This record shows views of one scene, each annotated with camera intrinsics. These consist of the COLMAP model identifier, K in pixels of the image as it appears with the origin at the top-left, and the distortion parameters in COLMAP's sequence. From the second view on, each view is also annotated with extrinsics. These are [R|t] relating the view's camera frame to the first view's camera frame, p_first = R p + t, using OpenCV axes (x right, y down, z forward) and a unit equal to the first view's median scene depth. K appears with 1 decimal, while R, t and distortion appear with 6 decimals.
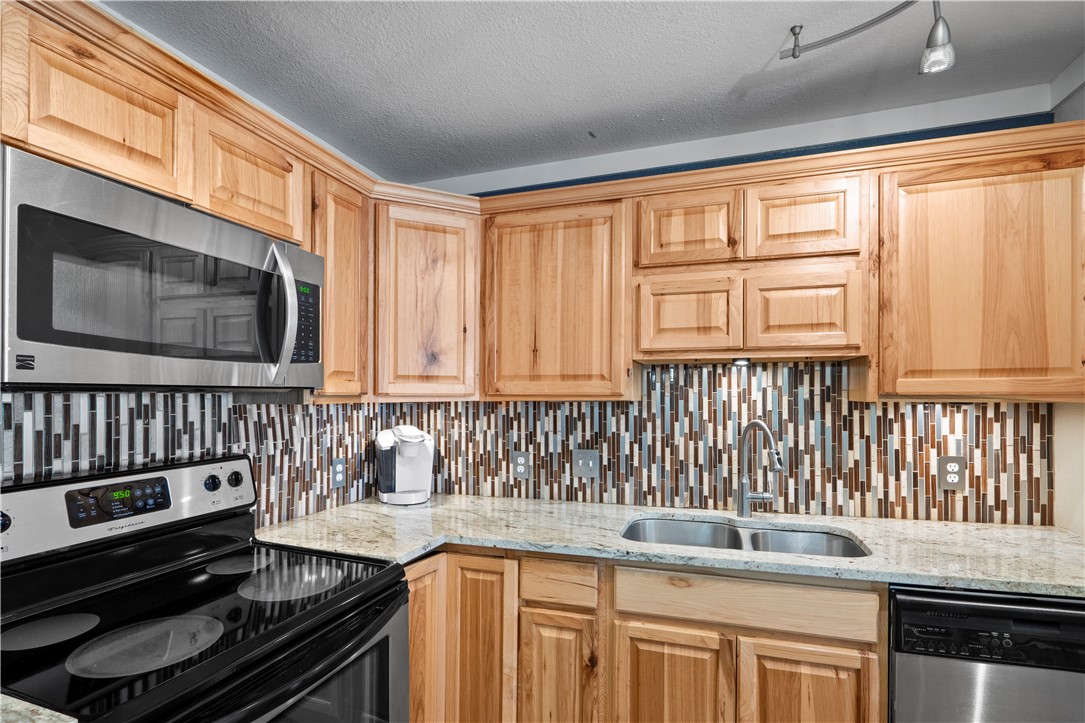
lens RADIAL K [[503.1, 0, 541.6], [0, 503.1, 392.3], [0, 0, 1]] dist [-0.010168, 0.000995]
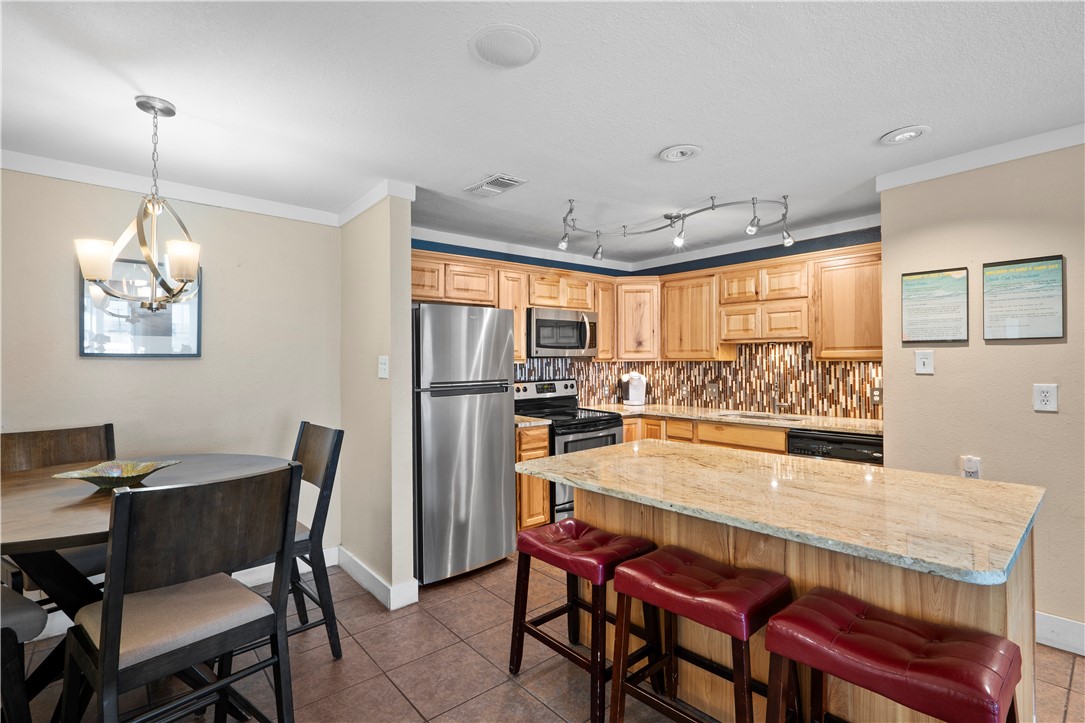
lens RADIAL K [[503.1, 0, 542.7], [0, 503.1, 357.6], [0, 0, 1]] dist [-0.010168, 0.000995]
pose [[0.848428, -0.003978, -0.529295, 0.713656], [0.007765, 0.999958, 0.004931, -0.015360], [0.529253, -0.008294, 0.848423, -1.402984]]
